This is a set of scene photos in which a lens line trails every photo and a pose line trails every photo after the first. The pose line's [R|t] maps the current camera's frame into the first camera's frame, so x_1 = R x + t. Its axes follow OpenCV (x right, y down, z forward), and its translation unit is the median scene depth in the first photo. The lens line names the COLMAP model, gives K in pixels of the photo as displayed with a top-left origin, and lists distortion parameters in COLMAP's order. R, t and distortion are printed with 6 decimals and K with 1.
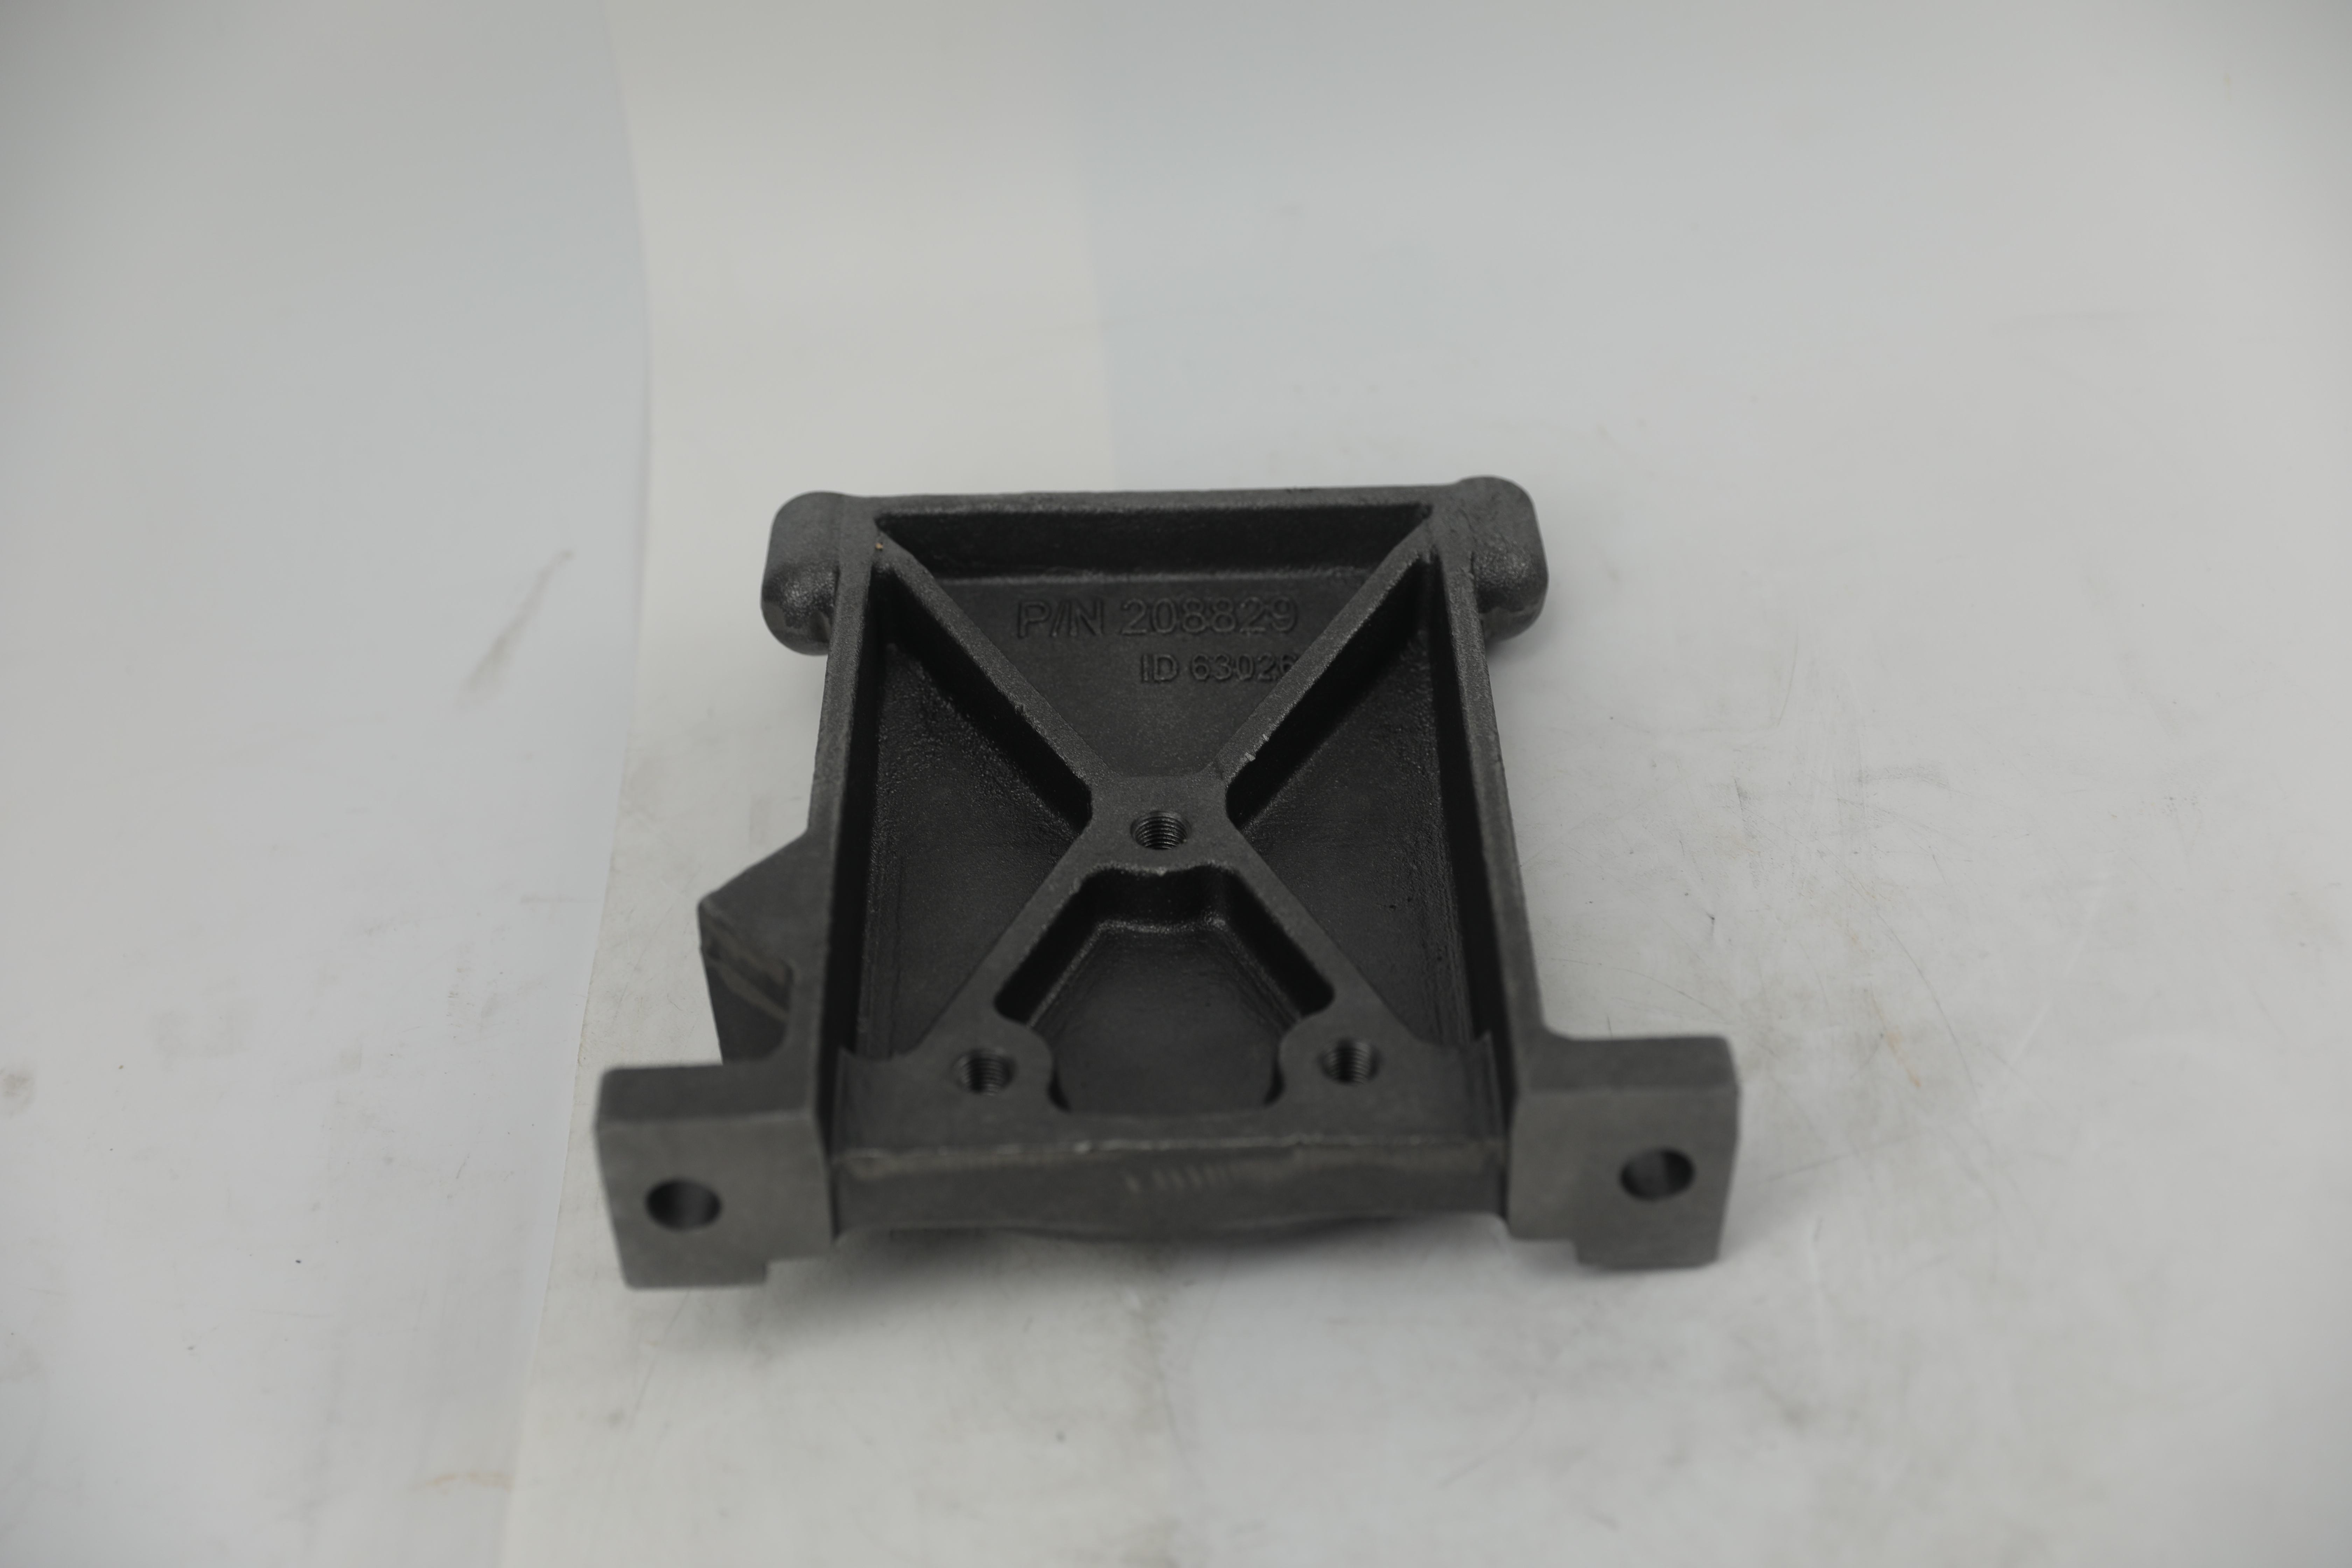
lens RADIAL K [[3630.4, 0, 1168.7], [0, 3630.4, 783.0], [0, 0, 1]] dist [0.088743, 0.000000]
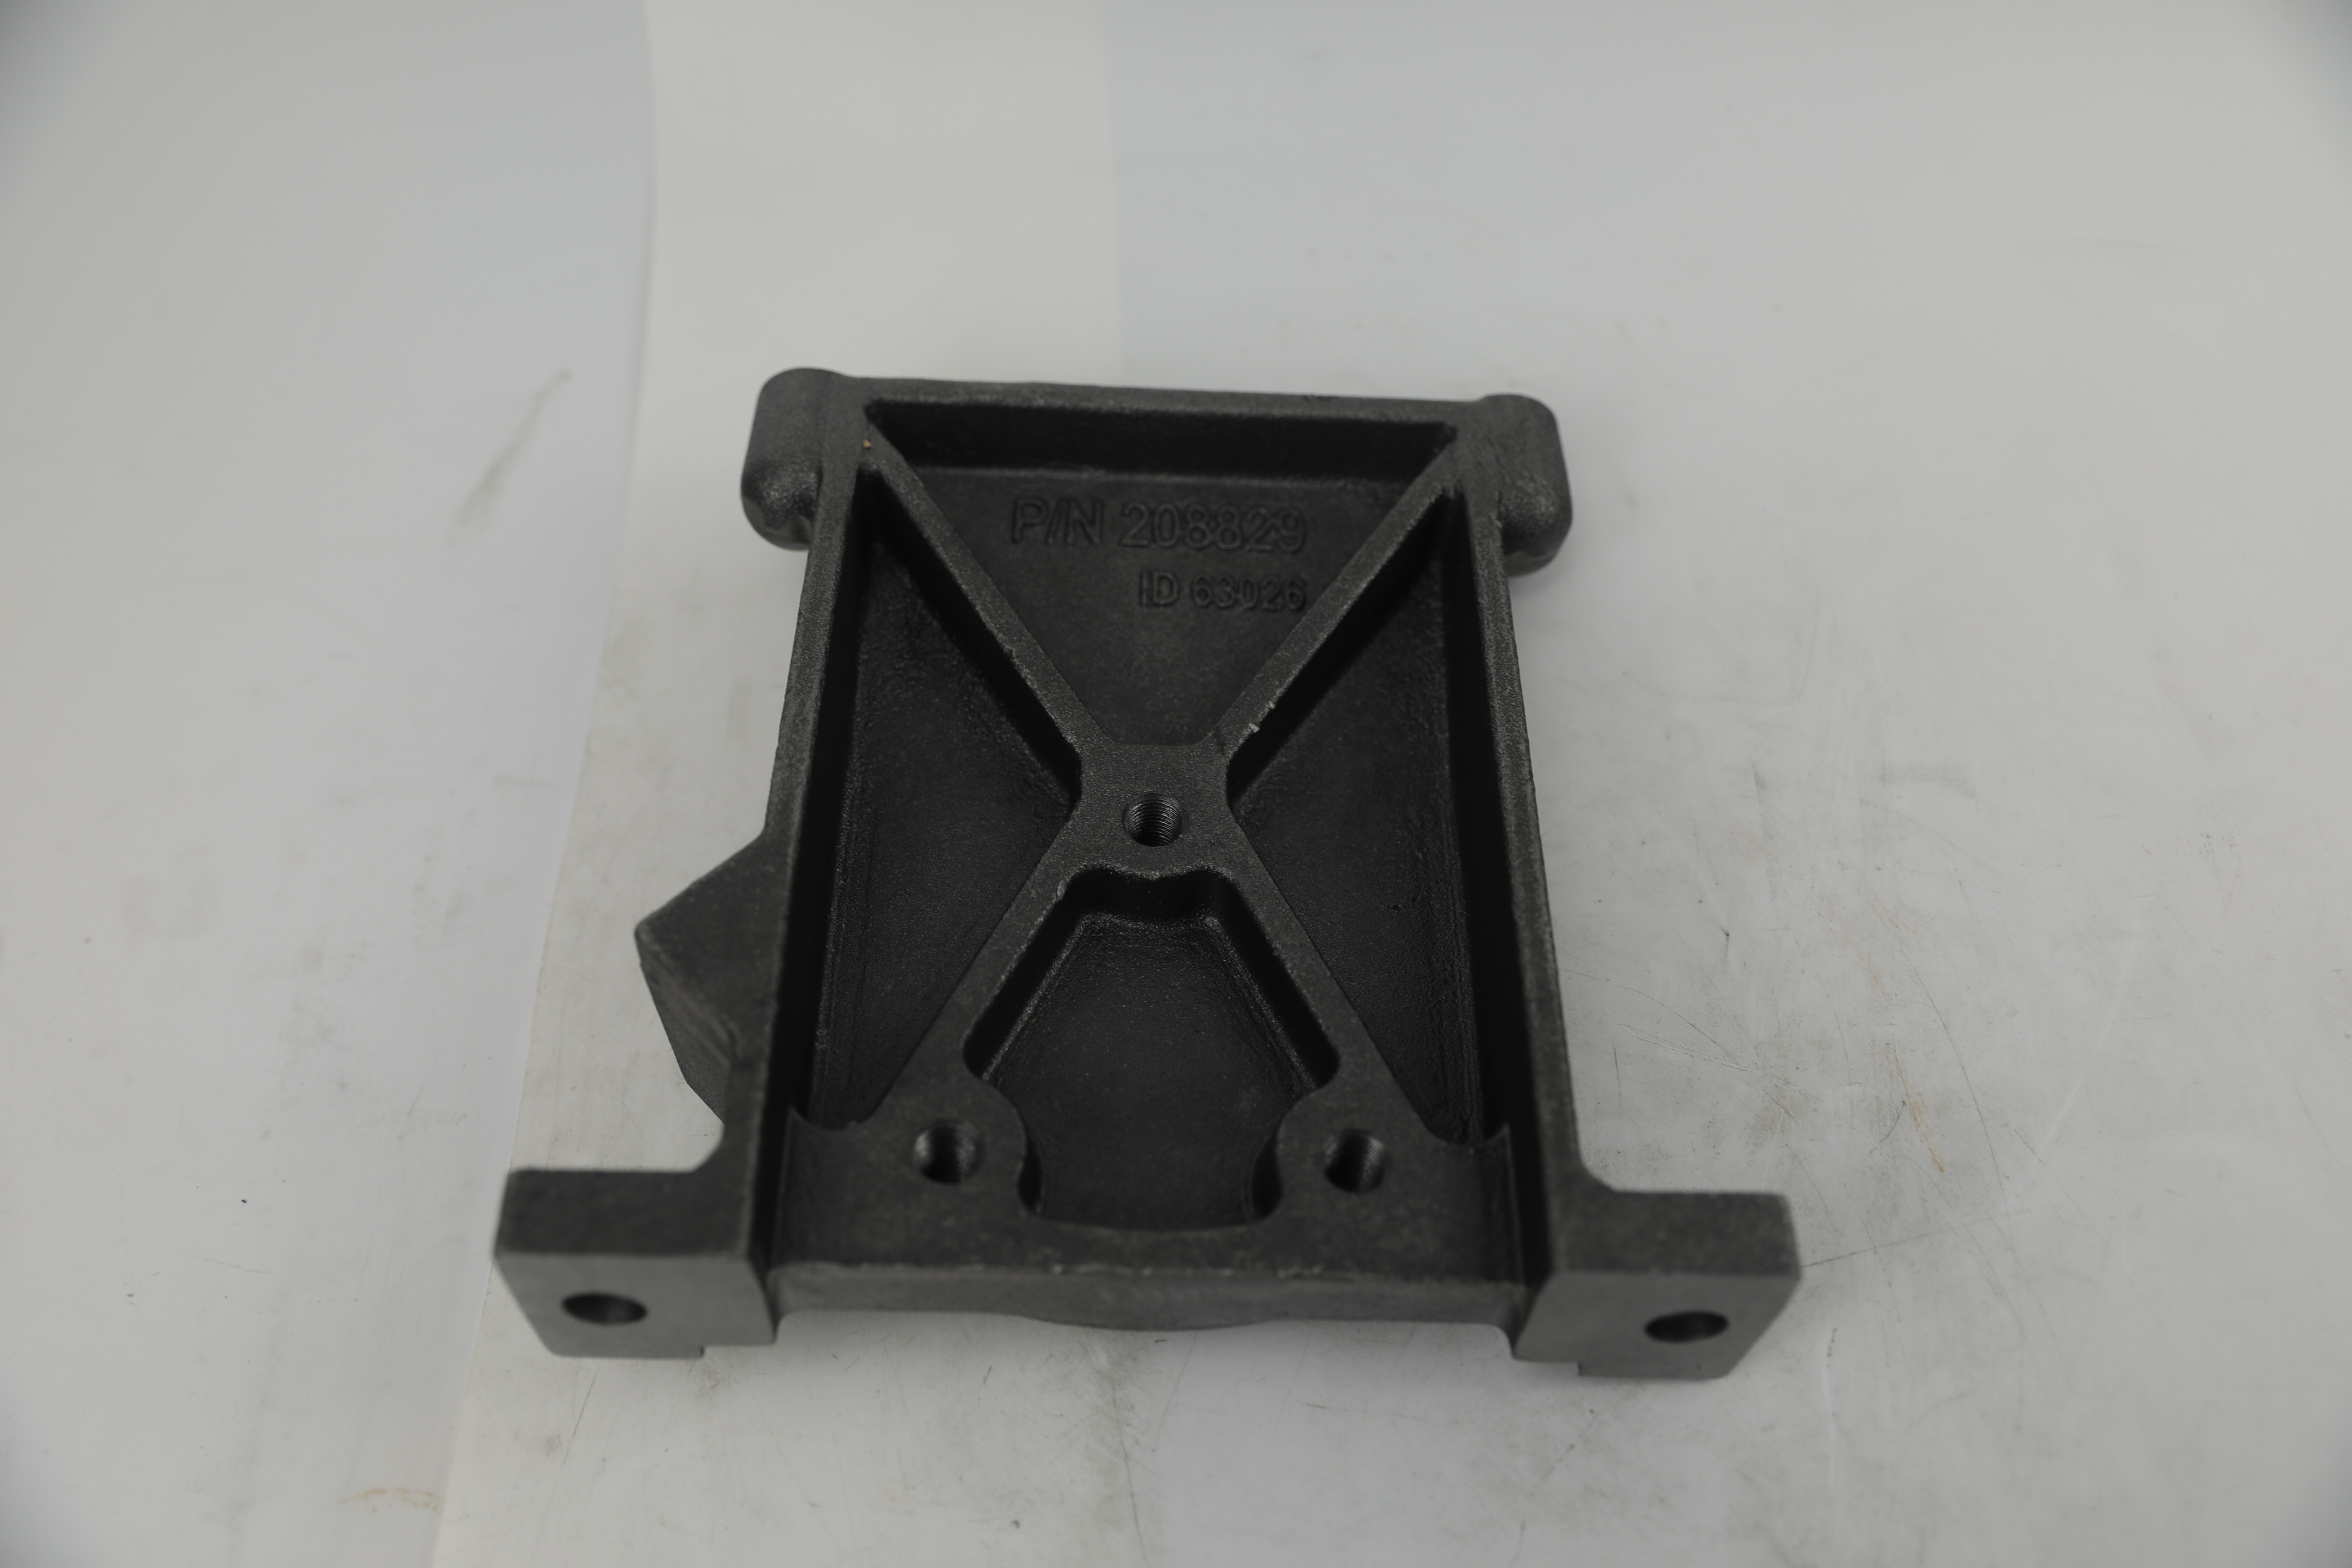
lens RADIAL K [[2122.4, 0, 1174.9], [0, 2122.4, 786.3], [0, 0, 1]] dist [-0.060804, 0.067232]
pose [[0.997694, 0.054031, 0.041072, -0.019683], [-0.063064, 0.961692, 0.266780, -0.138861], [-0.025084, -0.268755, 0.962882, 0.481145]]
